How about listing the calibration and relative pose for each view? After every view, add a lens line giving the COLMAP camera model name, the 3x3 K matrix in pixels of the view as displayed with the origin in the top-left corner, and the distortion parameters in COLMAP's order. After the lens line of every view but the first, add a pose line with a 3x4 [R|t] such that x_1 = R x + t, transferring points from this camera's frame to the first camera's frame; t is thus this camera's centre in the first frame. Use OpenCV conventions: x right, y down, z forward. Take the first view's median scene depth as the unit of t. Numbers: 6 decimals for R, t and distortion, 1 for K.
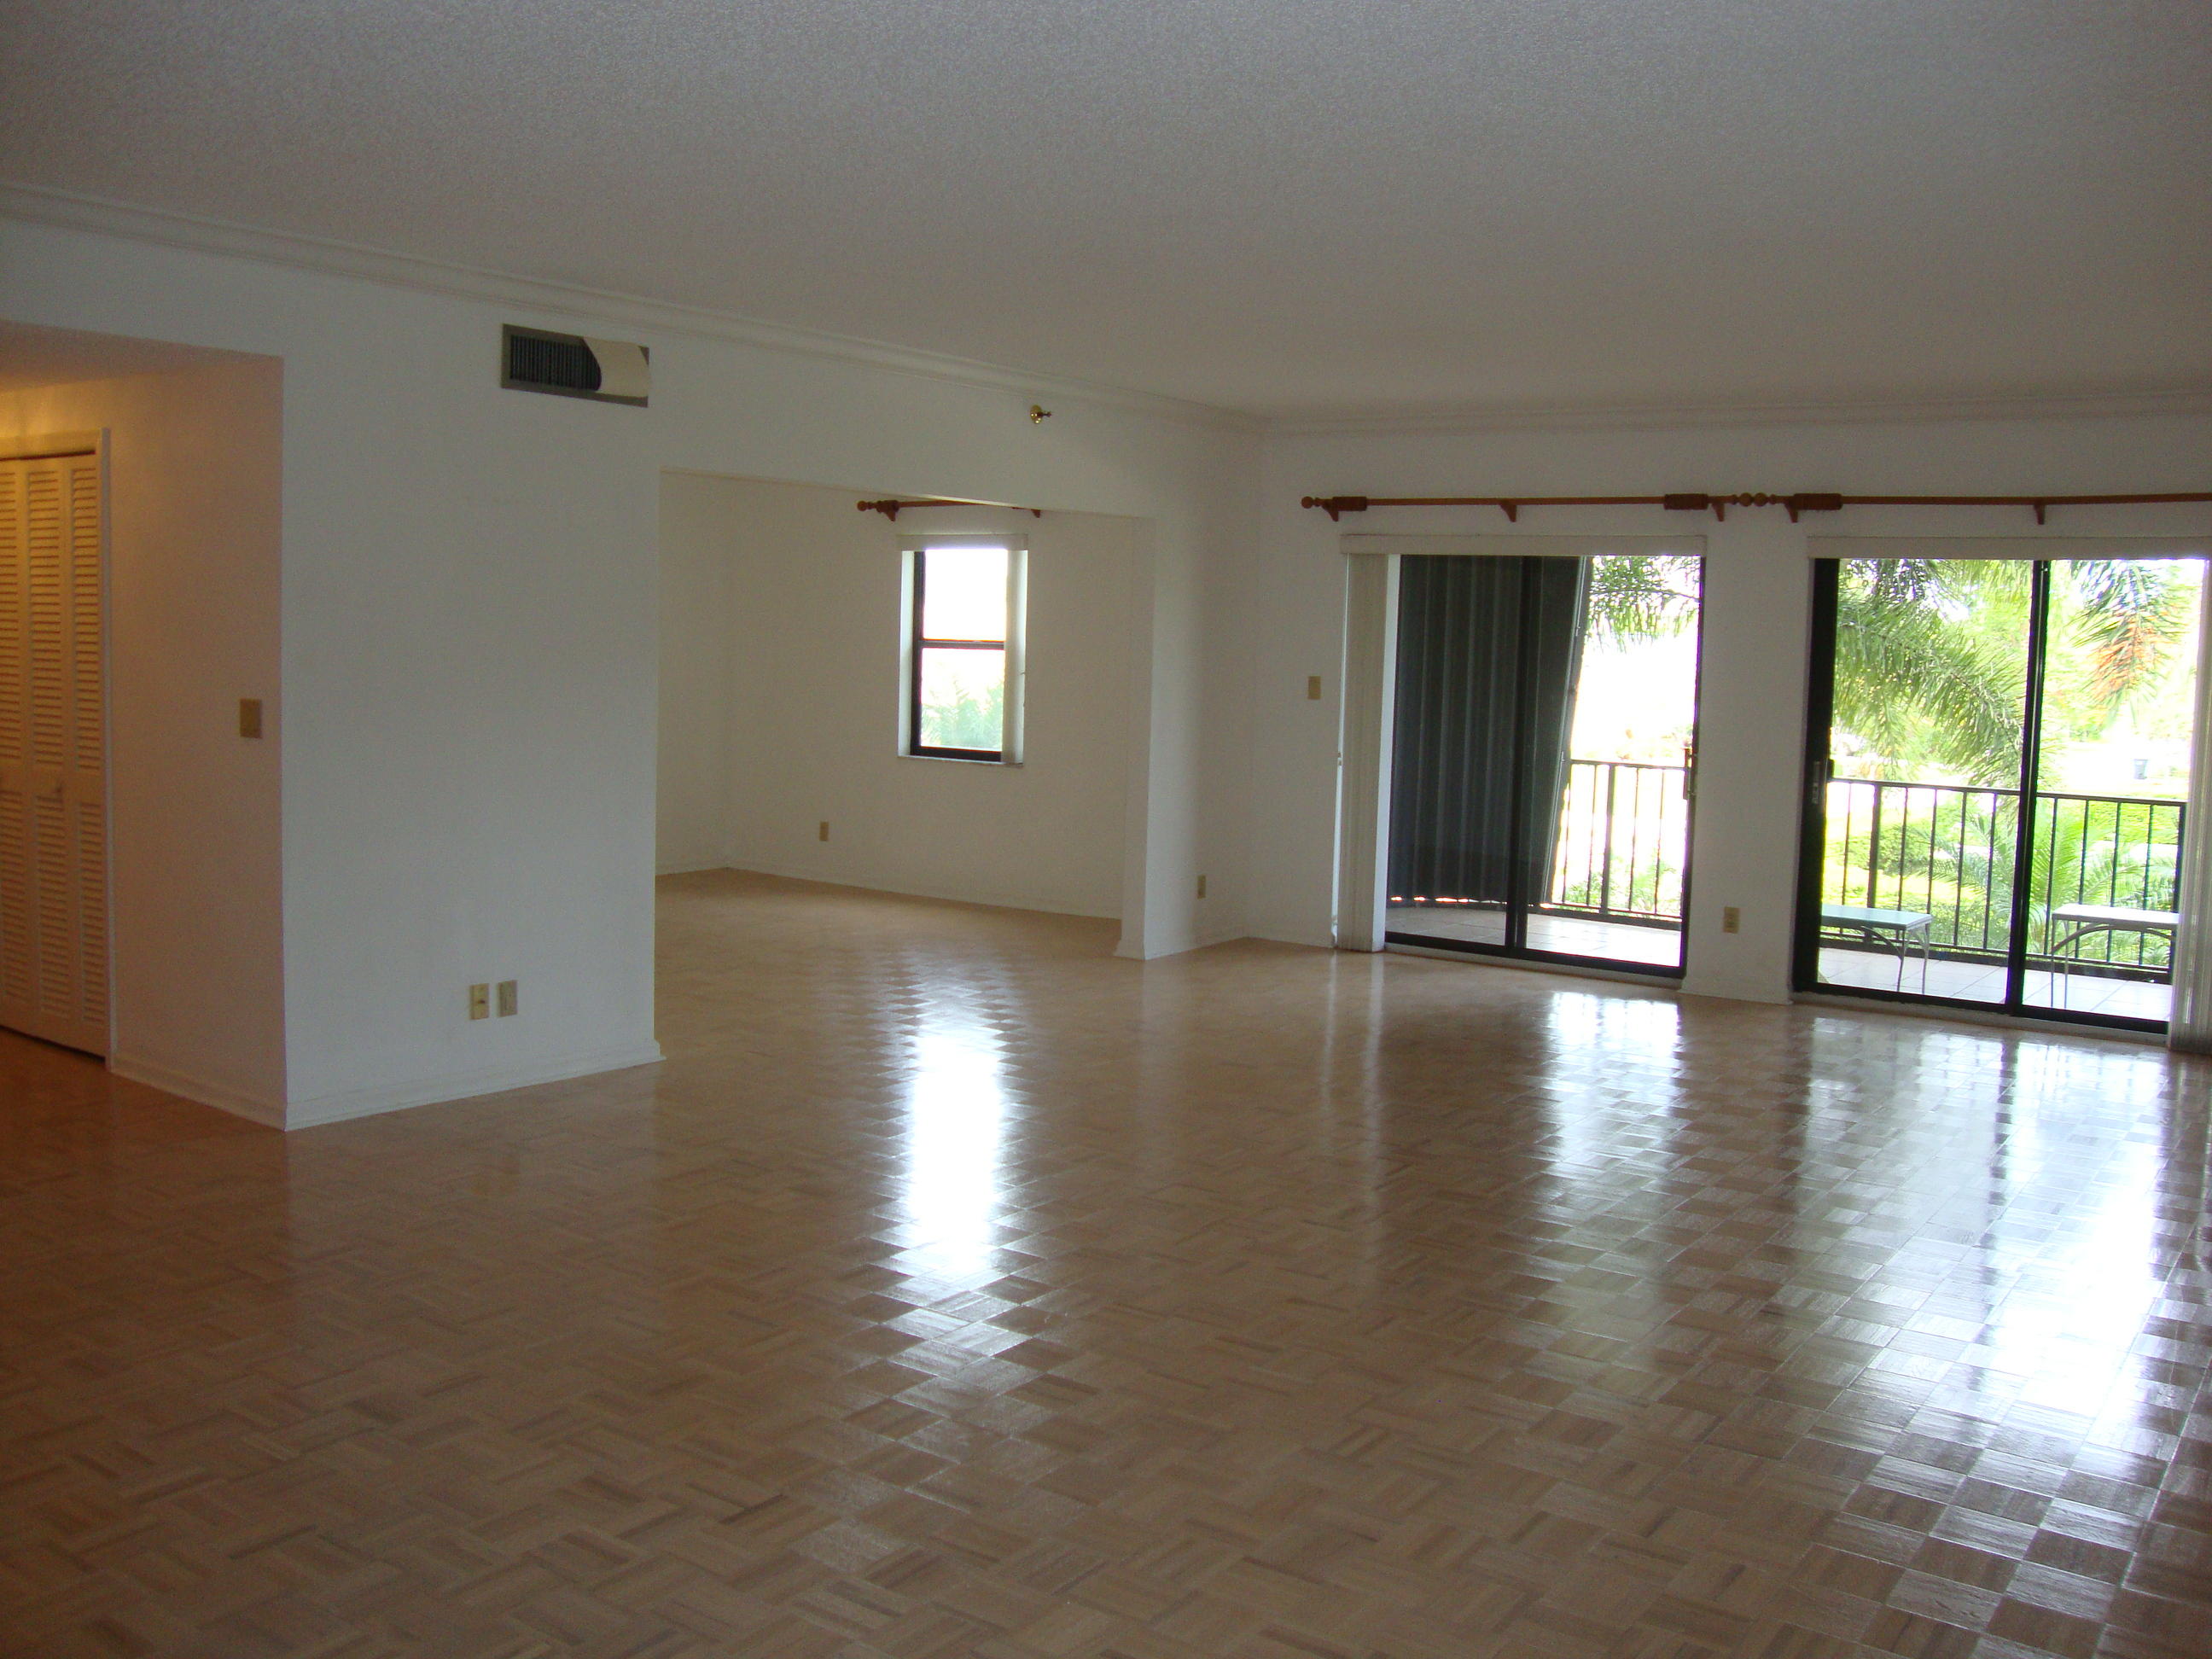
lens RADIAL K [[1968.2, 0, 1113.8], [0, 1968.2, 837.4], [0, 0, 1]] dist [-0.198881, 0.182207]
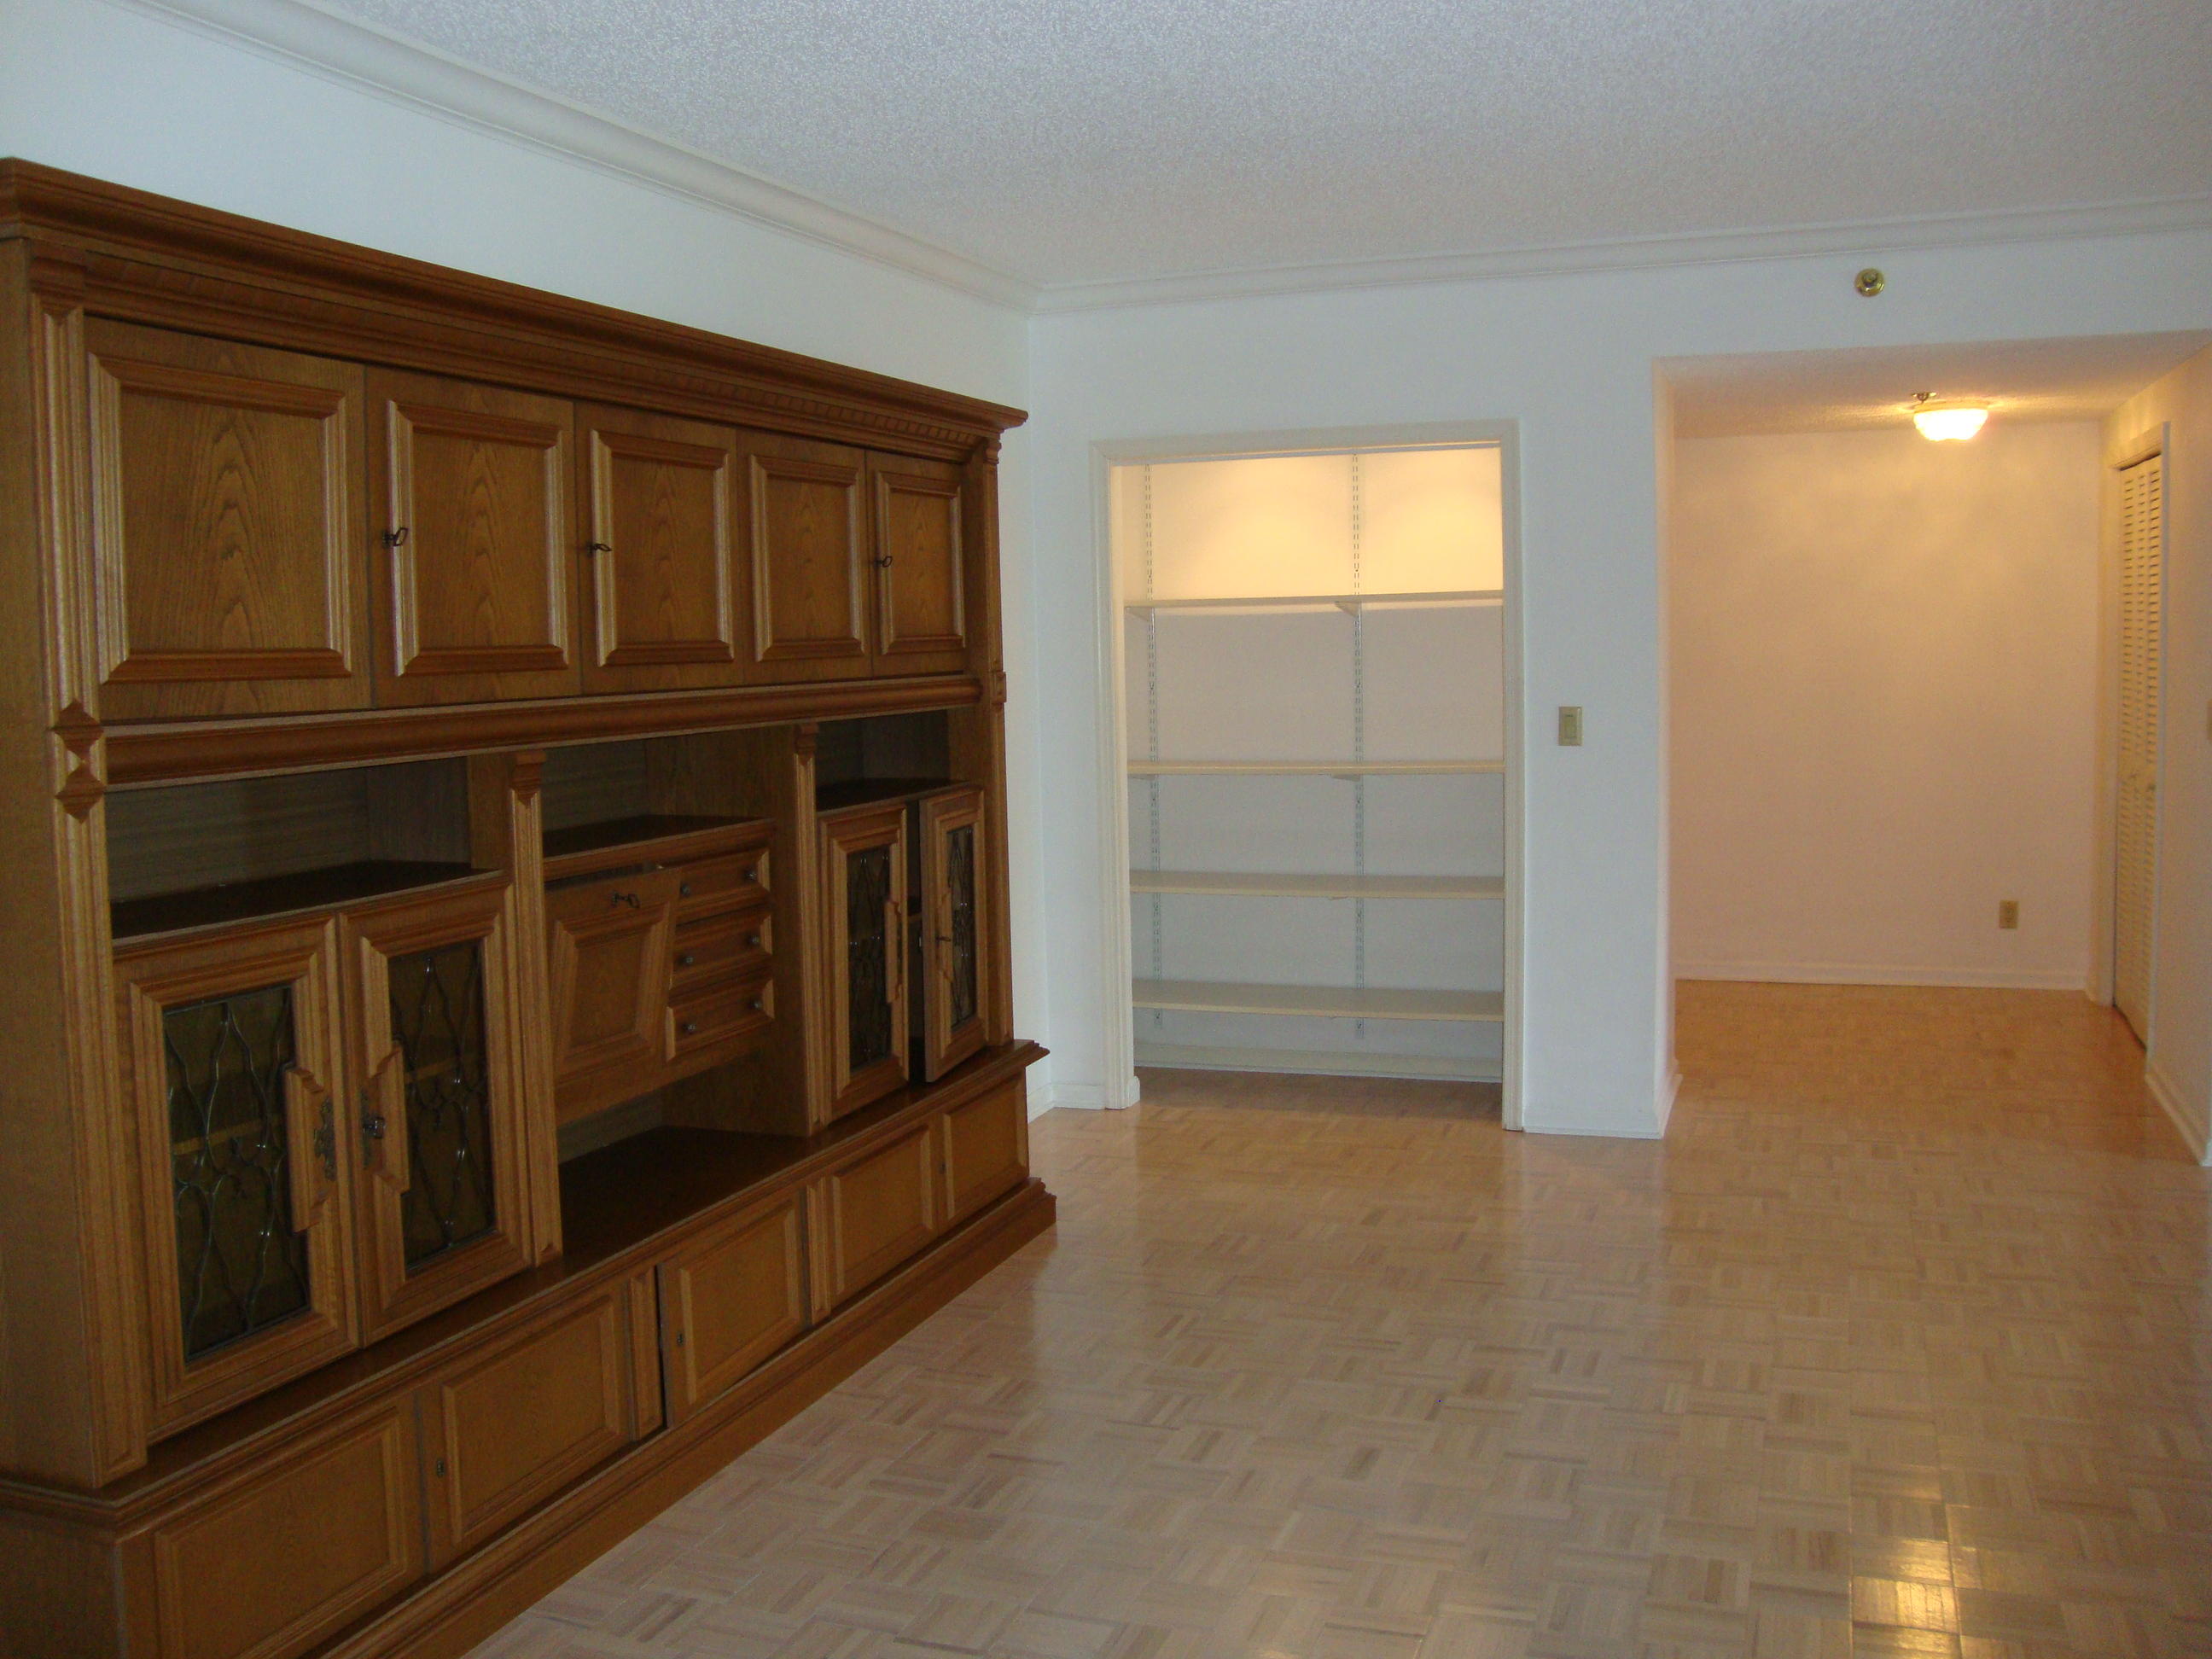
lens RADIAL K [[1968.2, 0, 1113.4], [0, 1968.2, 819.0], [0, 0, 1]] dist [-0.198881, 0.182207]
pose [[0.247616, 0.058248, -0.967106, 0.493561], [-0.063974, 0.996996, 0.043669, -0.034379], [0.966744, 0.051057, 0.250598, 0.379343]]
